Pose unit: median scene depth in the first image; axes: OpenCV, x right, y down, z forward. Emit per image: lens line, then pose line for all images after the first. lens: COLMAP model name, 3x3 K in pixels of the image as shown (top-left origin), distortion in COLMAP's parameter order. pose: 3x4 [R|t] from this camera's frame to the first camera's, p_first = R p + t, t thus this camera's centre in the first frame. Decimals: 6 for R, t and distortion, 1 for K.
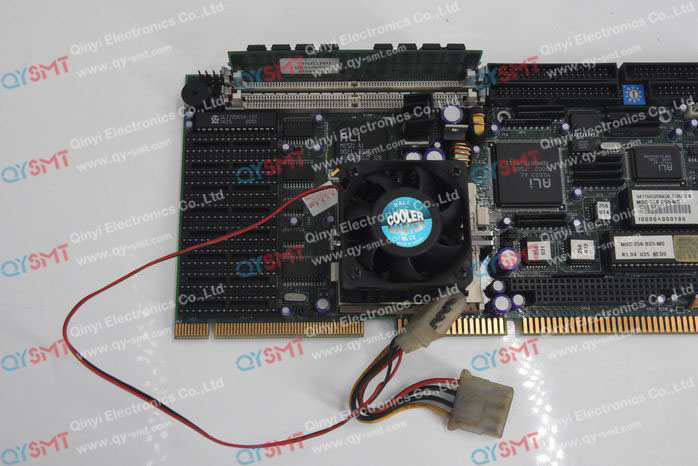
lens RADIAL K [[785.4, 0, 349.0], [0, 785.4, 233.0], [0, 0, 1]] dist [0.023822, 0.022467]
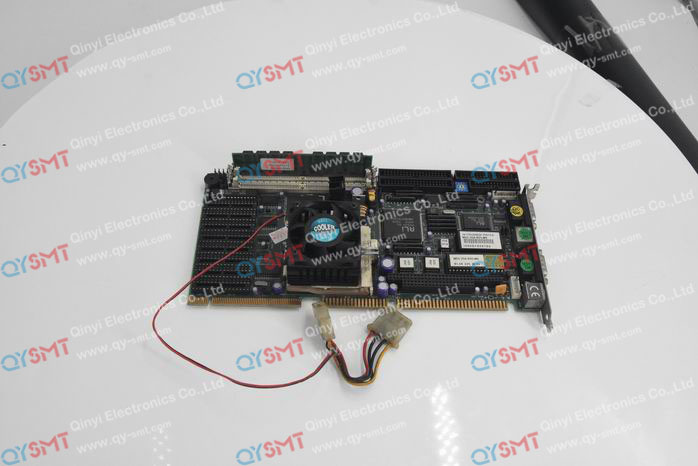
lens RADIAL K [[674.3, 0, 349.9], [0, 674.3, 220.8], [0, 0, 1]] dist [-0.054688, 0.001517]
pose [[0.999817, 0.014703, 0.012212, 0.099003], [-0.009225, 0.930798, -0.365419, 0.467759], [-0.016739, 0.365239, 0.930763, -0.383320]]
